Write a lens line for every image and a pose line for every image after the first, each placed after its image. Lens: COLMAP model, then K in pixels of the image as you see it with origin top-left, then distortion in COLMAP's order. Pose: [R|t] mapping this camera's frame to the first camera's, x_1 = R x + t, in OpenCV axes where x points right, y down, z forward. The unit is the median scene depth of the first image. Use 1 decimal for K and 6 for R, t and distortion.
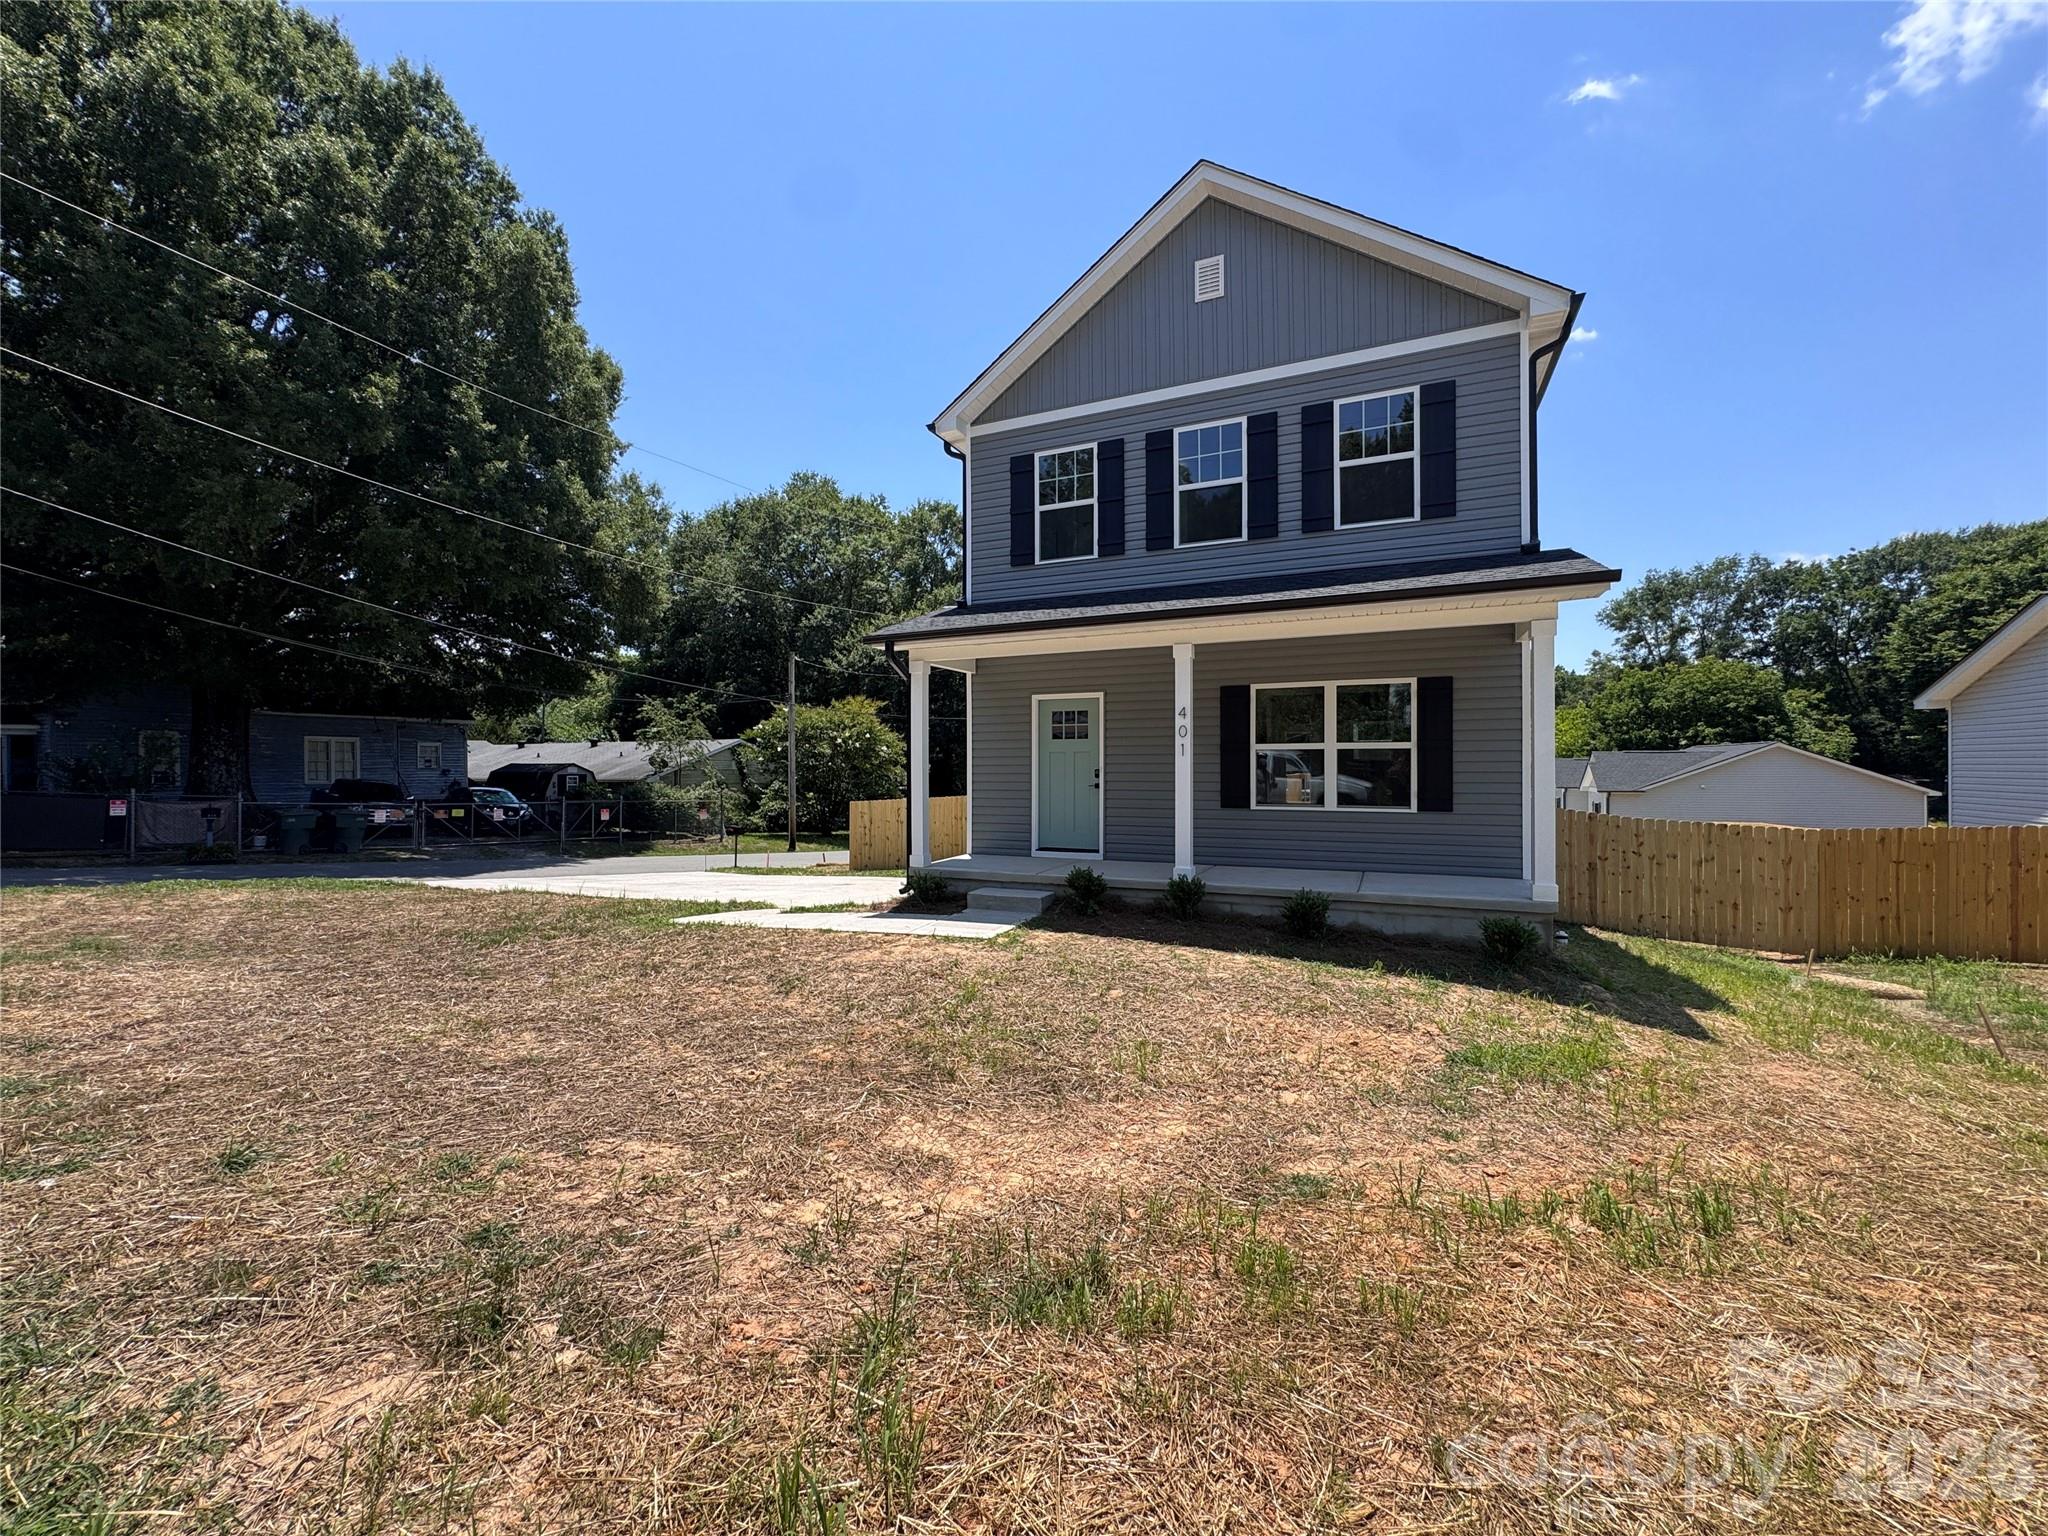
lens RADIAL K [[817.3, 0, 1018.0], [0, 817.3, 768.9], [0, 0, 1]] dist [-0.003522, 0.000390]
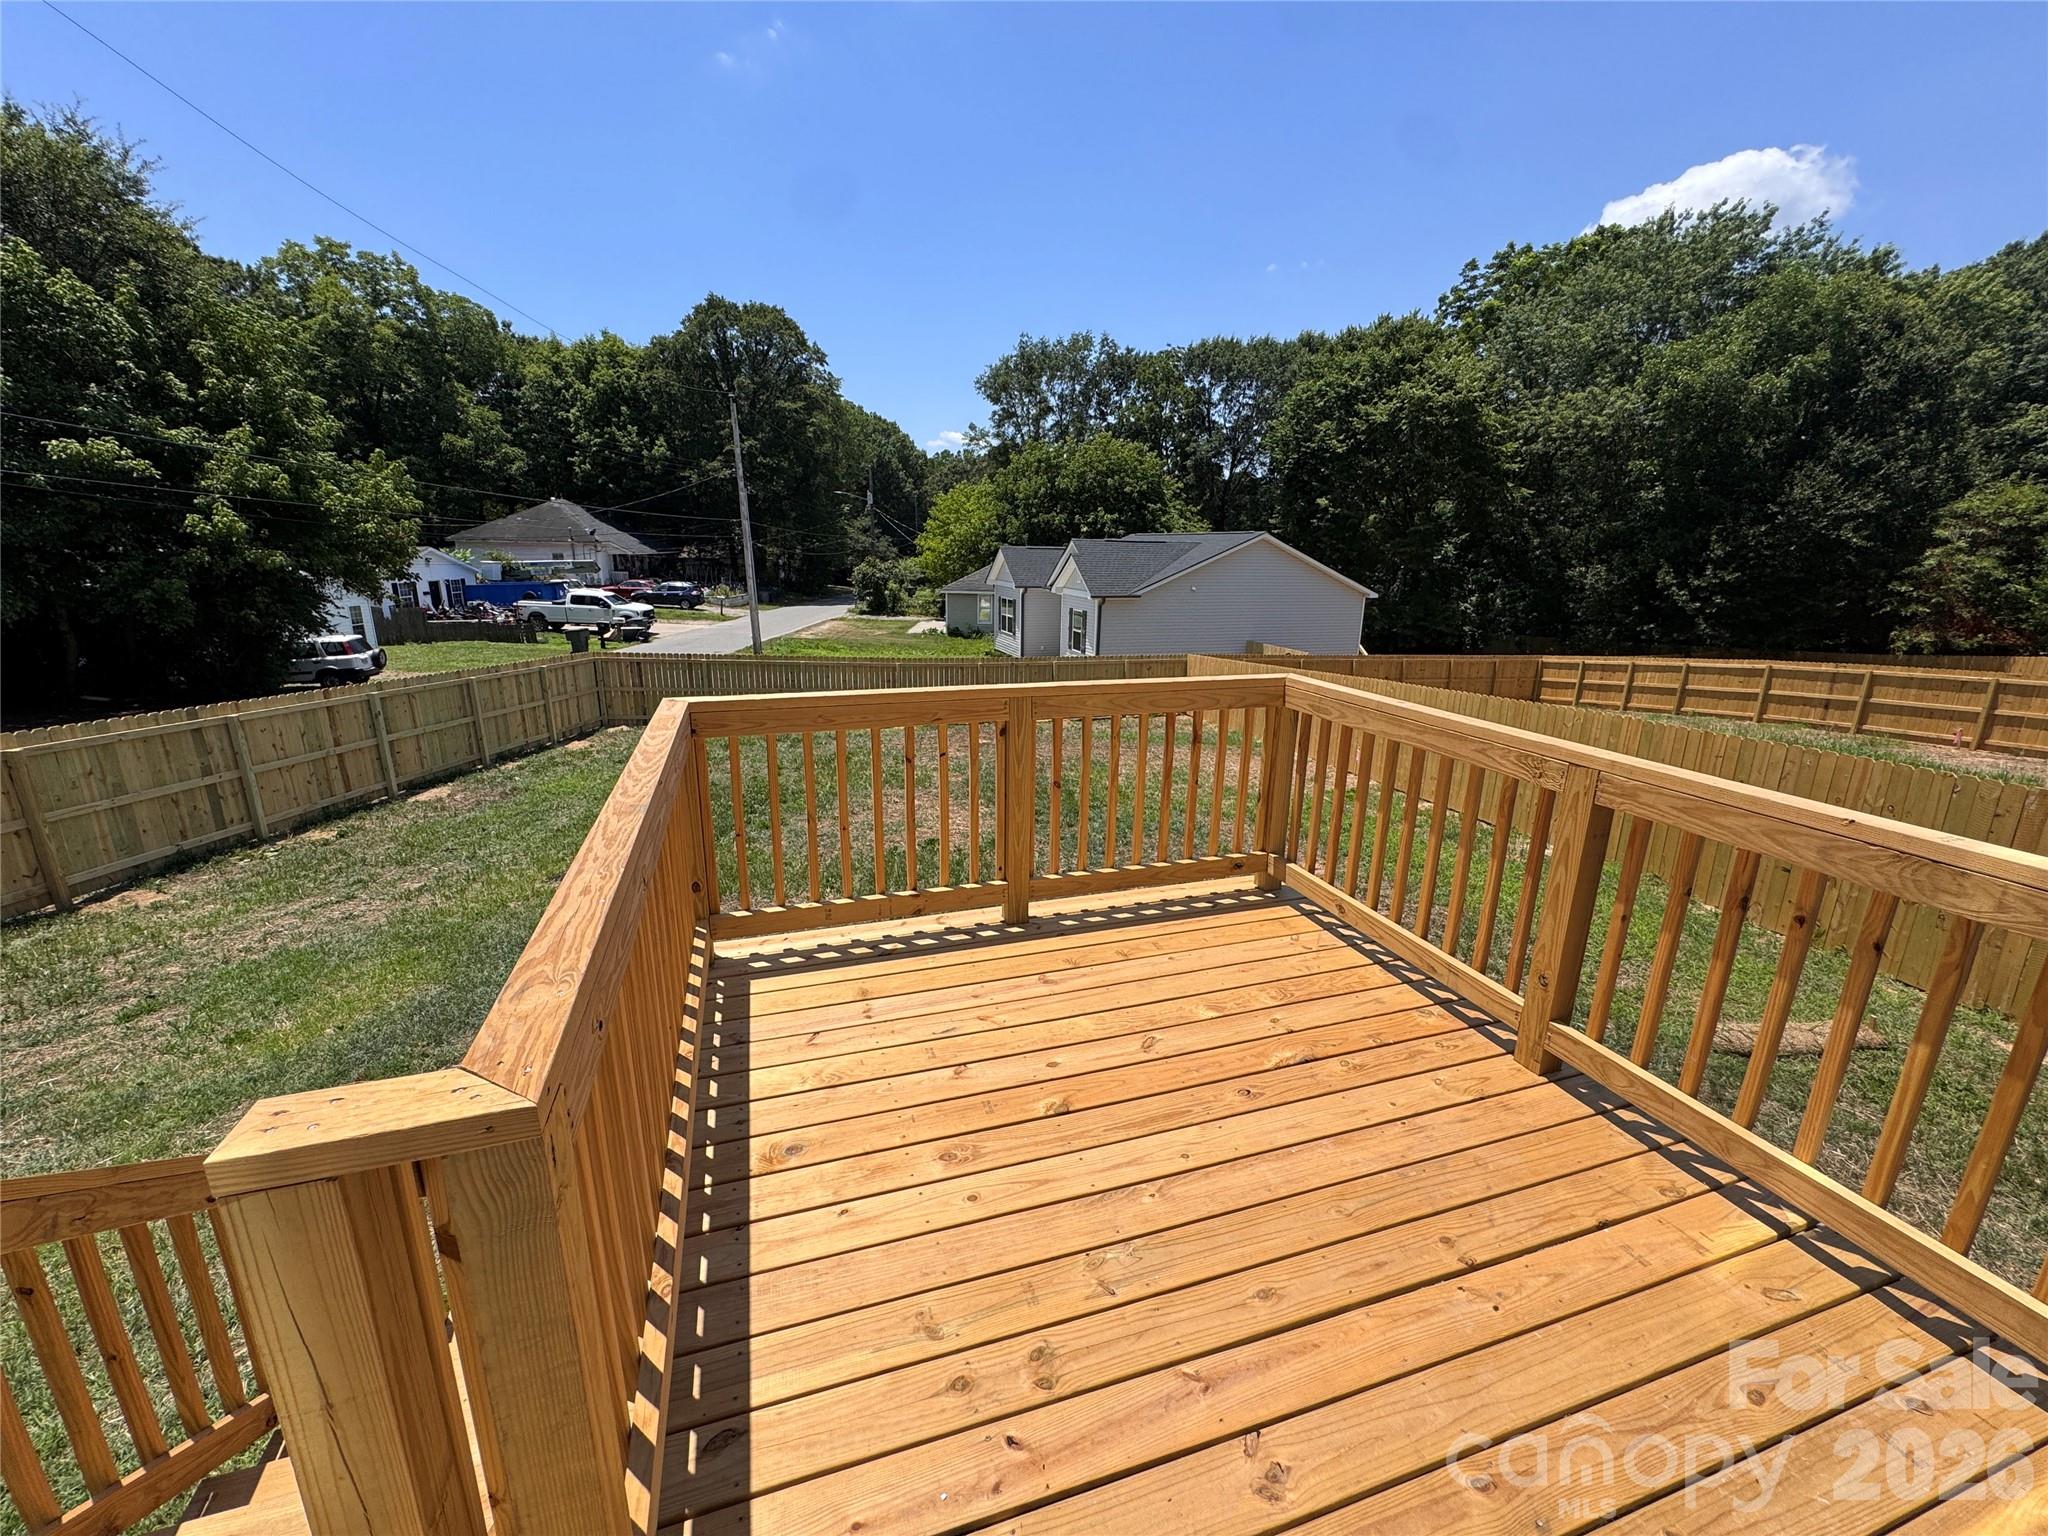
lens RADIAL K [[817.3, 0, 1025.8], [0, 817.3, 765.1], [0, 0, 1]] dist [-0.003522, 0.000390]
pose [[0.735833, -0.160613, 0.657839, 0.101804], [-0.016114, 0.967036, 0.254129, -0.007272], [-0.676971, -0.197597, 0.708989, 0.294035]]
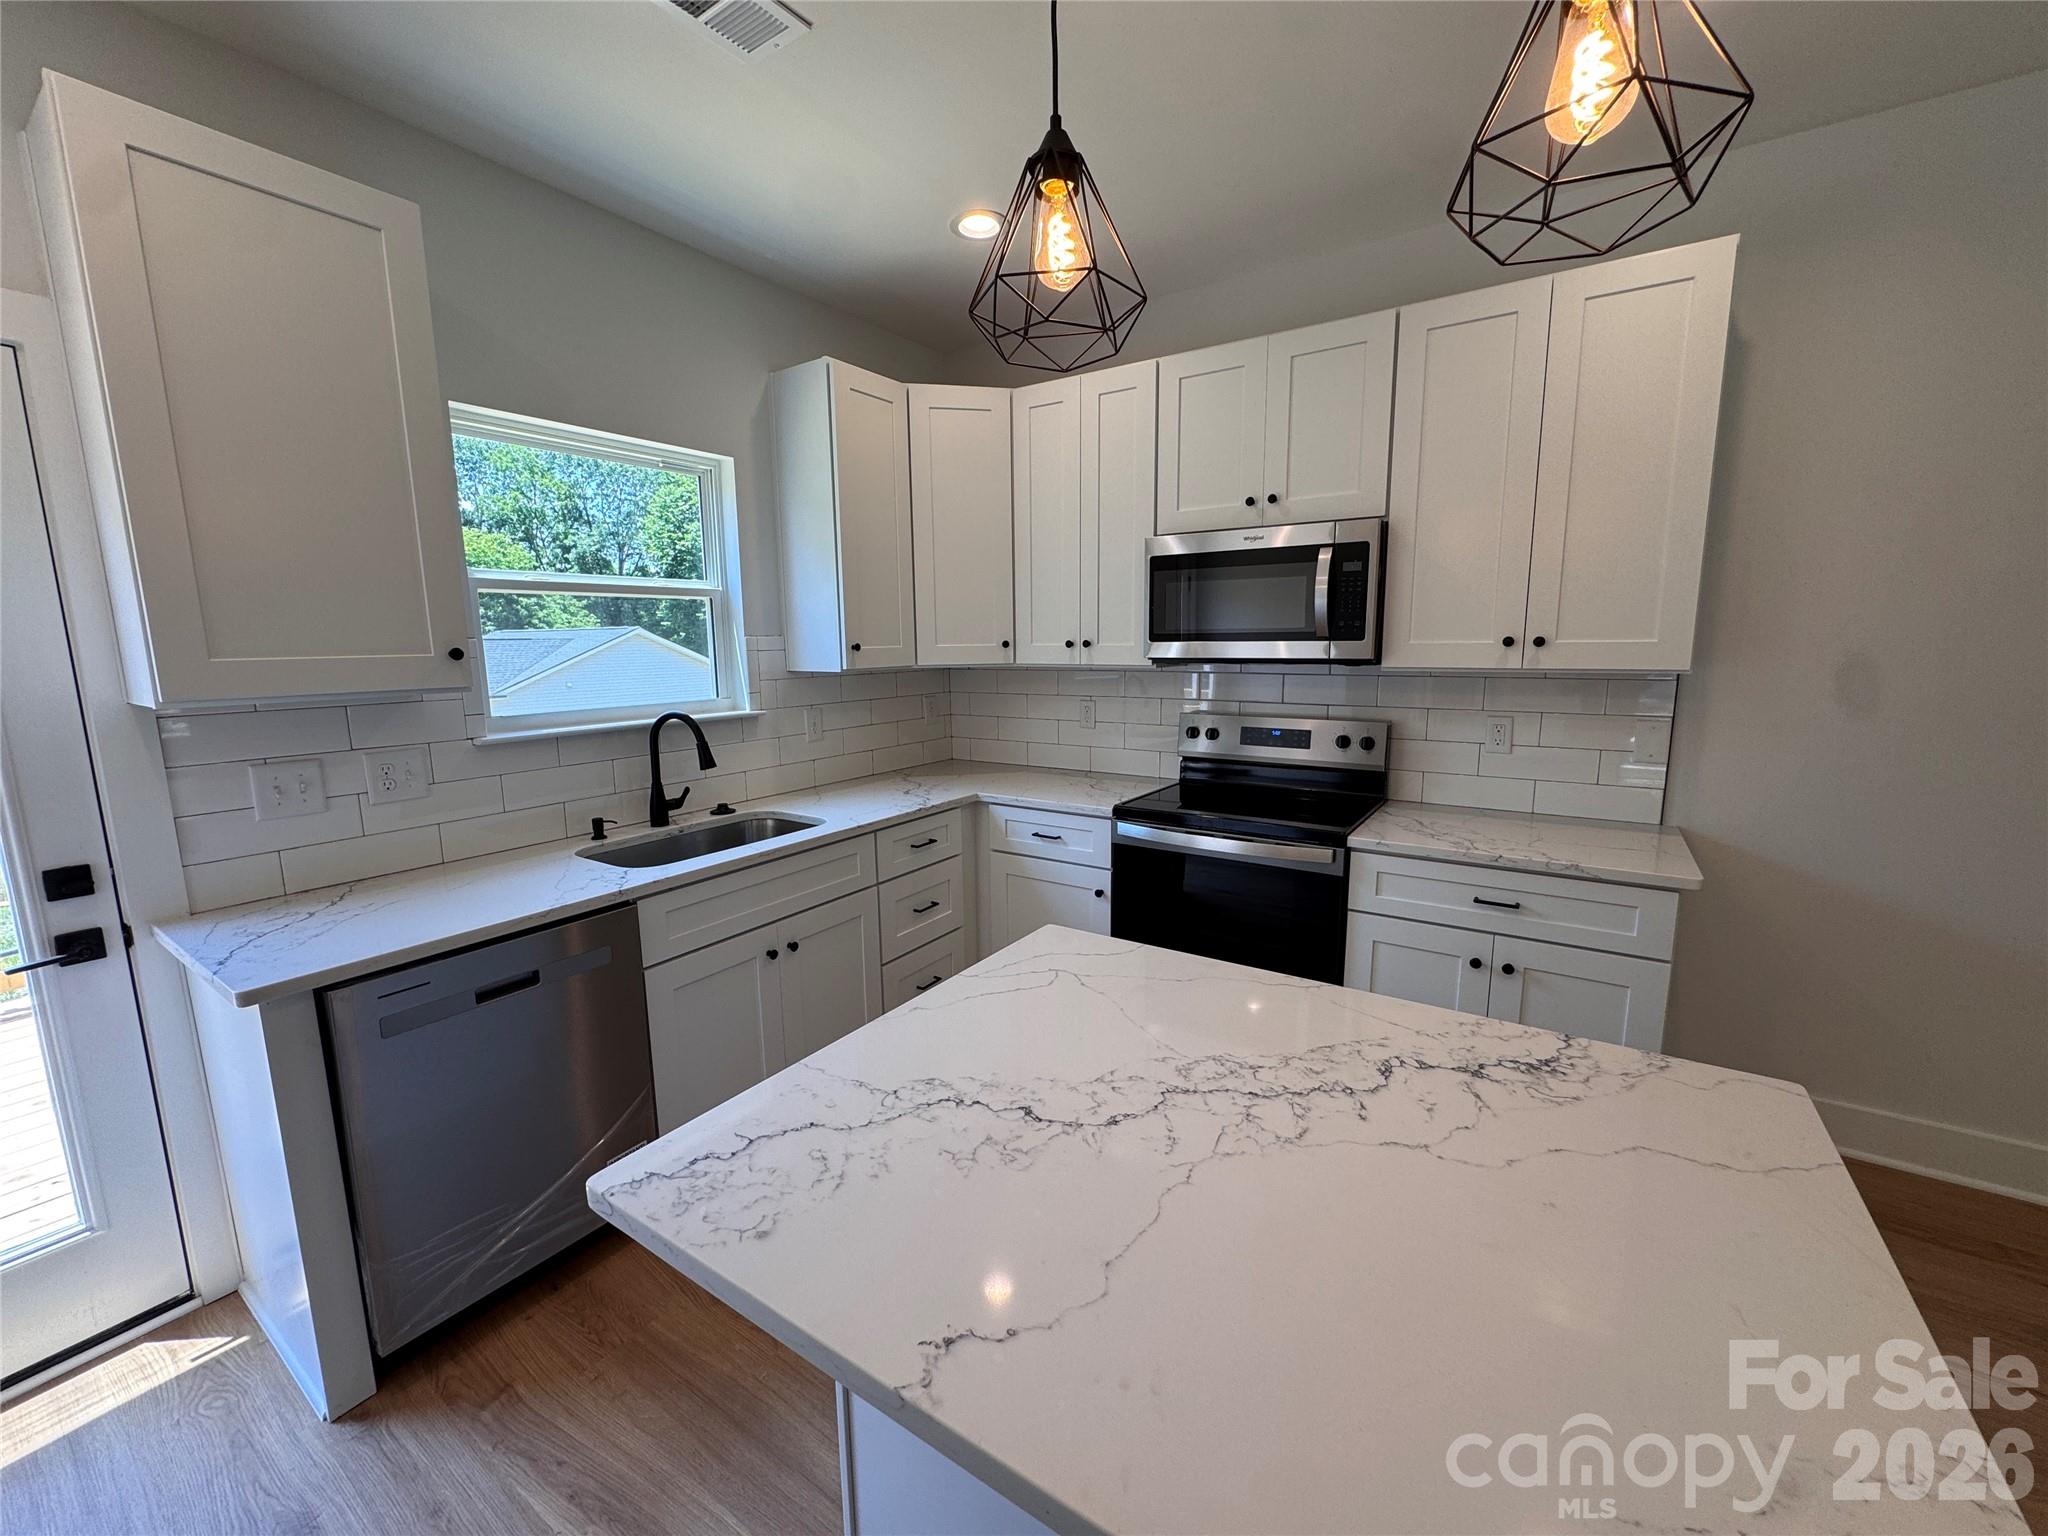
lens RADIAL K [[817.3, 0, 1020.8], [0, 817.3, 768.0], [0, 0, 1]] dist [-0.003522, 0.000390]
pose [[0.164748, -0.151705, 0.974599, 0.088073], [0.012525, 0.988343, 0.151727, -0.007745], [-0.986256, -0.012789, 0.164728, 0.260009]]
